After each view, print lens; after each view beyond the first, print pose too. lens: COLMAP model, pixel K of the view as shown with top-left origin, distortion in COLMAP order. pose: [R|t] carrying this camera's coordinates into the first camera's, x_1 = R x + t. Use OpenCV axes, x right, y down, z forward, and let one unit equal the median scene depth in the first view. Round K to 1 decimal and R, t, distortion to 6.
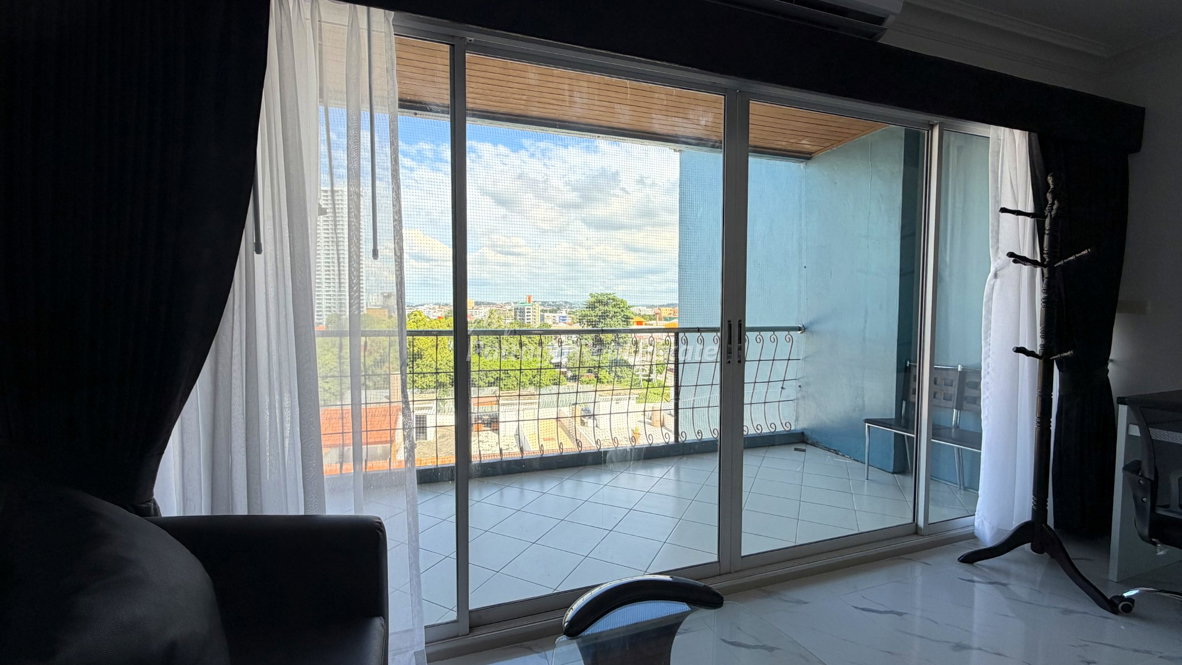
lens RADIAL K [[469.9, 0, 586.8], [0, 469.9, 330.5], [0, 0, 1]] dist [-0.000778, 0.000255]
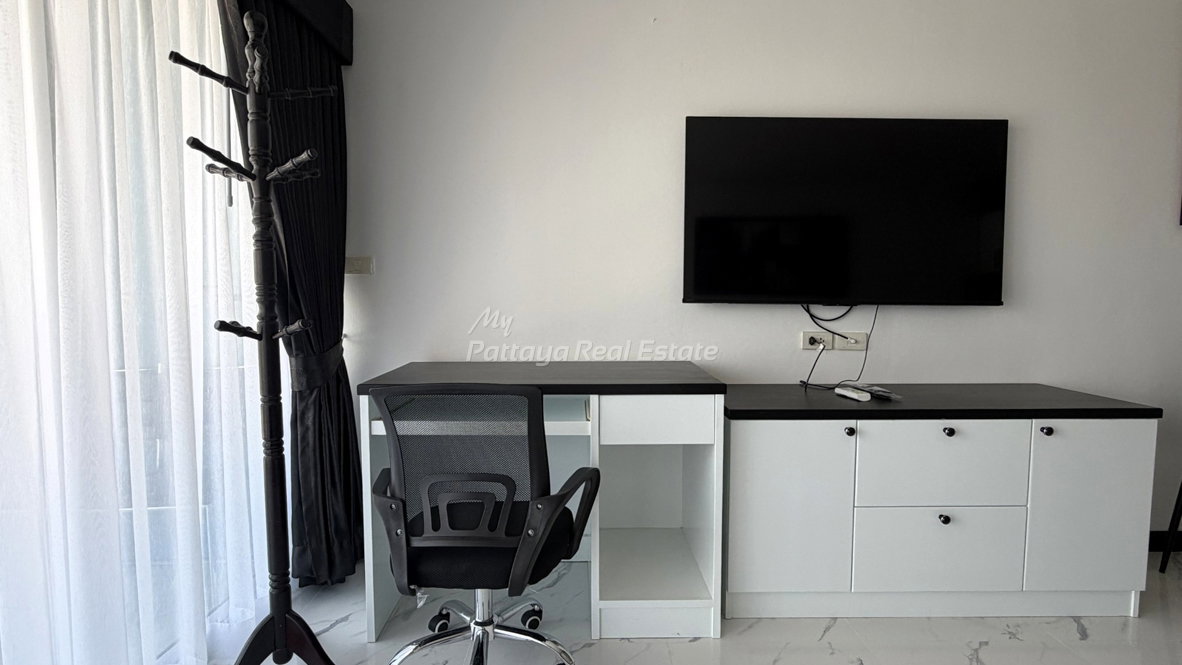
lens RADIAL K [[587.8, 0, 591.0], [0, 587.8, 332.5], [0, 0, 1]] dist [0.001362, 0.000187]
pose [[0.315172, -0.065478, 0.946773, 0.413632], [0.050916, 0.997347, 0.052026, 0.035350], [-0.947668, 0.031809, 0.317669, 0.387291]]
